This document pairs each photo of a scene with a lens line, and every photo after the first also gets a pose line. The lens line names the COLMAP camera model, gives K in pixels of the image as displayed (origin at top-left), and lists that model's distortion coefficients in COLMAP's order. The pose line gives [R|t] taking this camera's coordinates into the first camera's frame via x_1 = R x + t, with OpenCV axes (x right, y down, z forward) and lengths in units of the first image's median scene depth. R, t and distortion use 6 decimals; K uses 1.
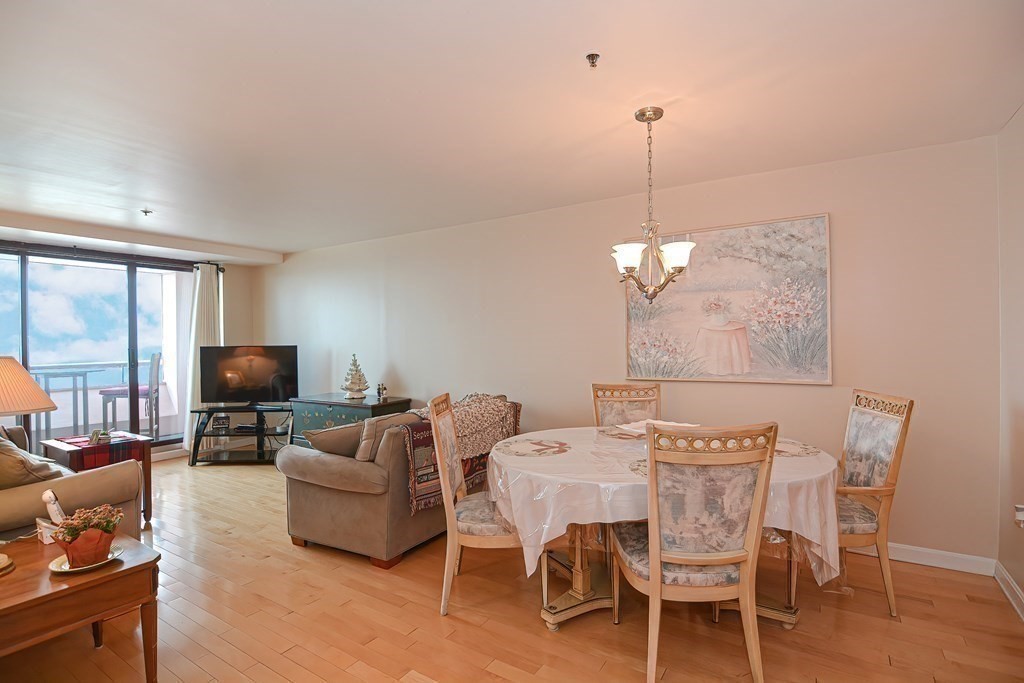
lens RADIAL K [[509.9, 0, 516.5], [0, 509.9, 342.0], [0, 0, 1]] dist [-0.000967, -0.001024]
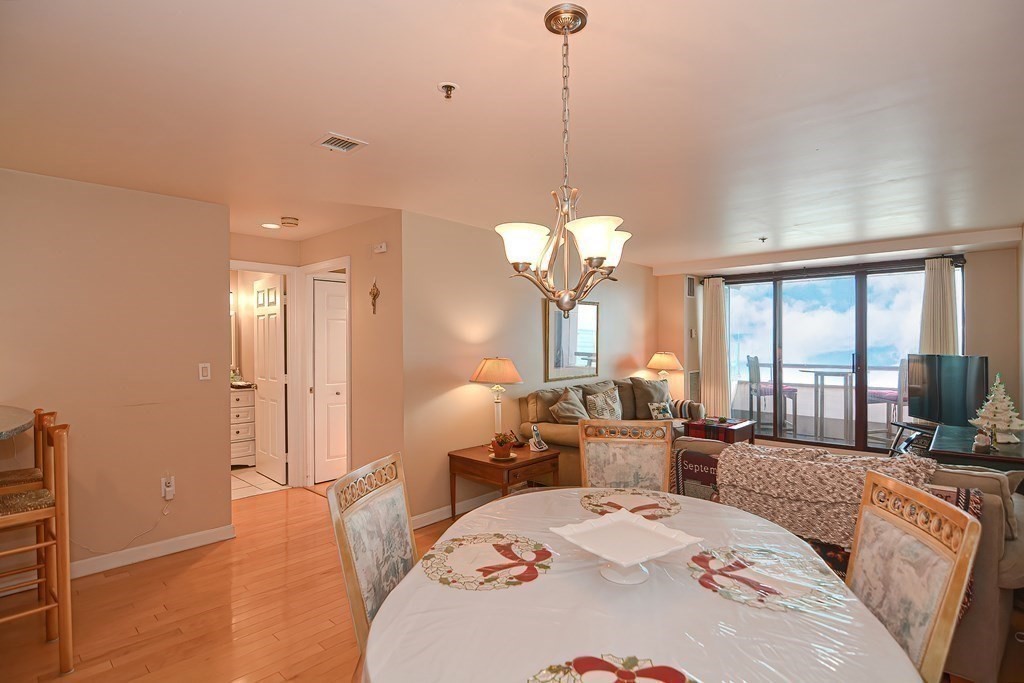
lens RADIAL K [[509.9, 0, 516.5], [0, 509.9, 342.0], [0, 0, 1]] dist [-0.000967, -0.001024]
pose [[-0.159215, 0.012647, -0.987163, 0.404622], [-0.000350, 0.999917, 0.012867, -0.024477], [0.987244, 0.002394, -0.159197, 0.472786]]
